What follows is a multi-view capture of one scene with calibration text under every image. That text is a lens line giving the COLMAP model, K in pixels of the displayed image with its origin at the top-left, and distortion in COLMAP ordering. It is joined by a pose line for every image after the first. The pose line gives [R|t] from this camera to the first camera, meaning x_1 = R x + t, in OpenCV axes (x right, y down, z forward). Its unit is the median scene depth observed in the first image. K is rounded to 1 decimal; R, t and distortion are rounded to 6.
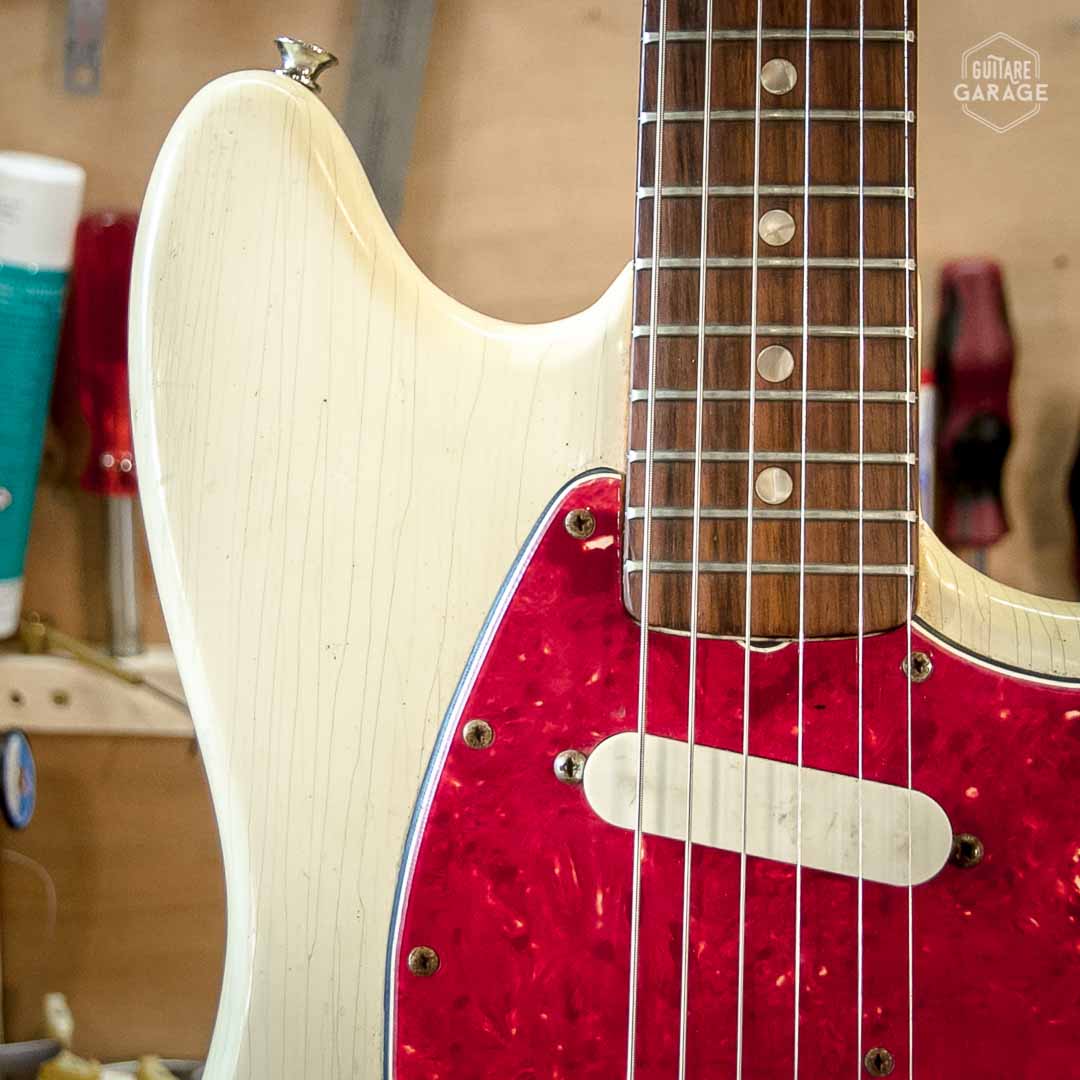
lens RADIAL K [[3413.4, 0, 538.8], [0, 3413.4, 541.6], [0, 0, 1]] dist [0.019497, 0.000000]
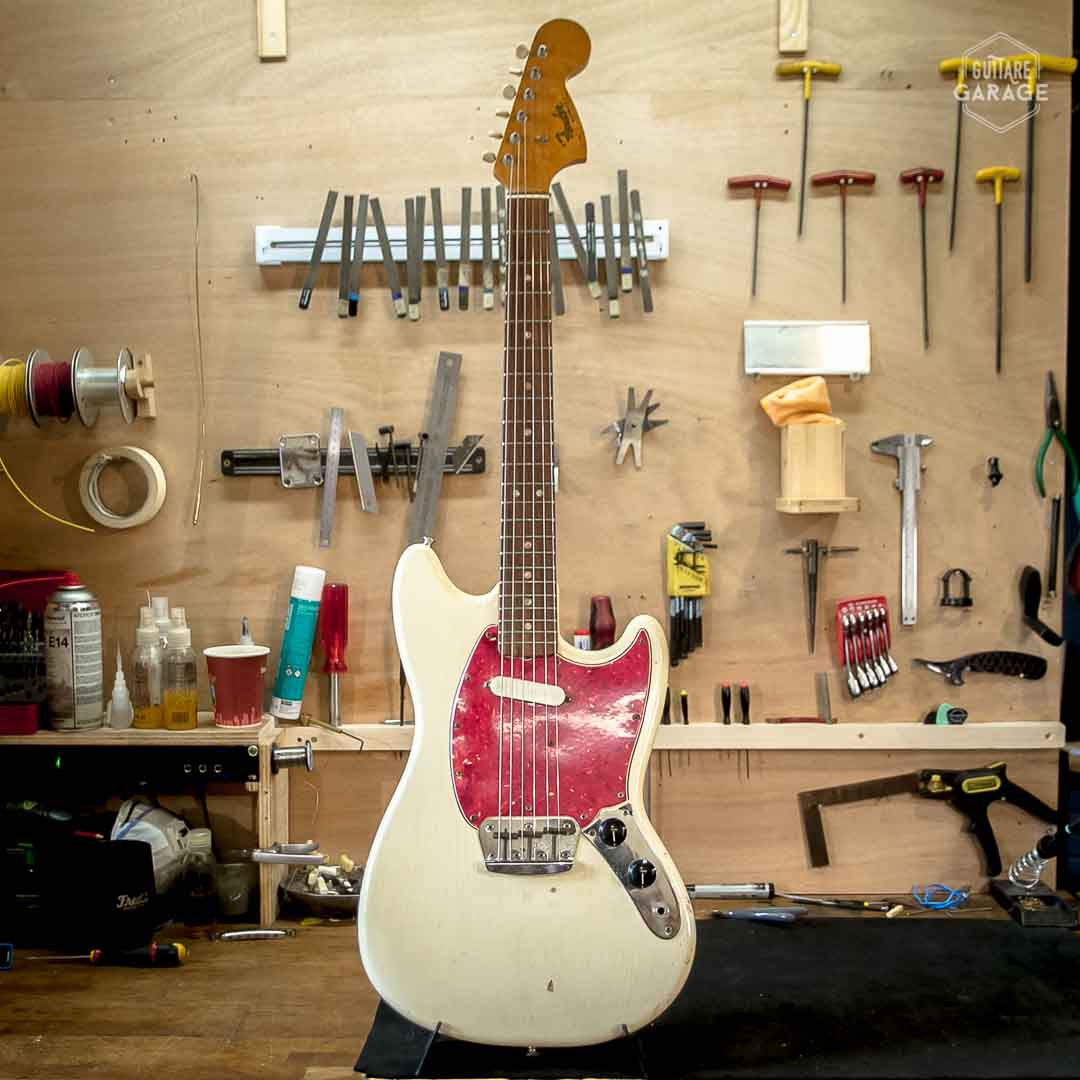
lens RADIAL K [[1924.3, 0, 535.8], [0, 1924.3, 541.5], [0, 0, 1]] dist [-0.091955, 0.000000]
pose [[0.998572, -0.009803, 0.052521, -0.065410], [0.016465, 0.991644, -0.127947, 0.218871], [-0.050828, 0.128629, 0.990389, -1.787643]]
